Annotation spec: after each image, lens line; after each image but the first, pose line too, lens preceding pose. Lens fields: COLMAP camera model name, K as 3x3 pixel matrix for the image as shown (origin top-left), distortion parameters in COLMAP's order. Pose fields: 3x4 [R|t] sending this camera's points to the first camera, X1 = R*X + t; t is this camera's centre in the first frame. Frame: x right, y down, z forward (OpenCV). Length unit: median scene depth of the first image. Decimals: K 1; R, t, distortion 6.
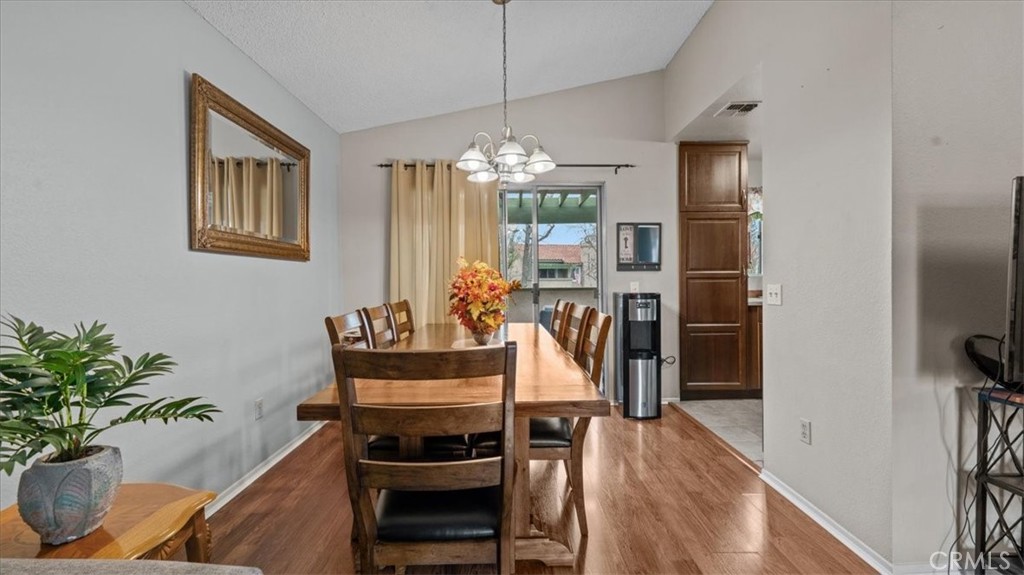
lens RADIAL K [[416.6, 0, 506.9], [0, 416.6, 286.6], [0, 0, 1]] dist [-0.004072, -0.000230]
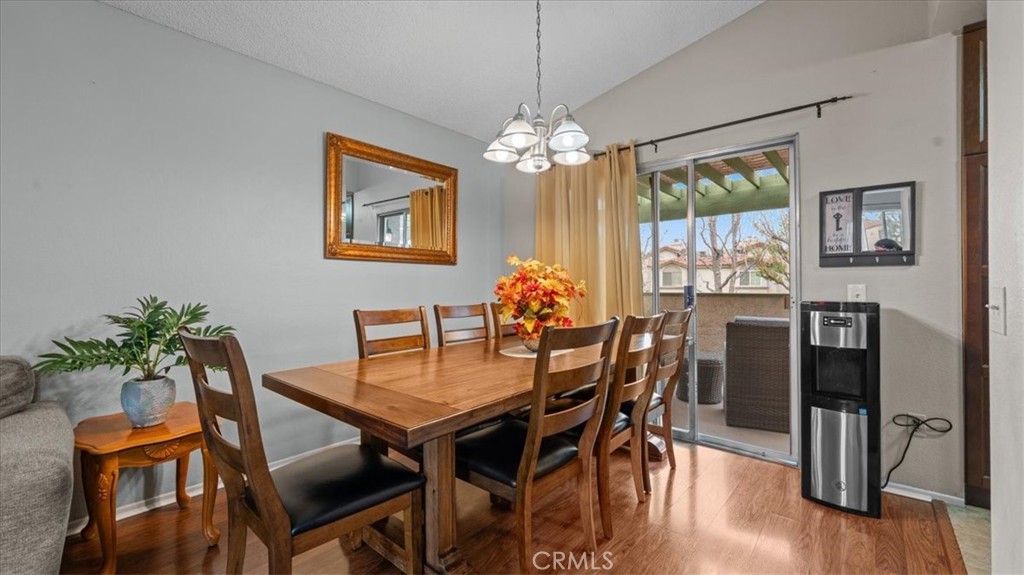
lens RADIAL K [[416.6, 0, 506.0], [0, 416.6, 284.1], [0, 0, 1]] dist [-0.004072, -0.000230]
pose [[0.739916, 0.001313, -0.672699, 0.367047], [-0.015116, 0.999778, -0.014676, 0.006052], [0.672530, 0.021028, 0.739771, 0.218454]]
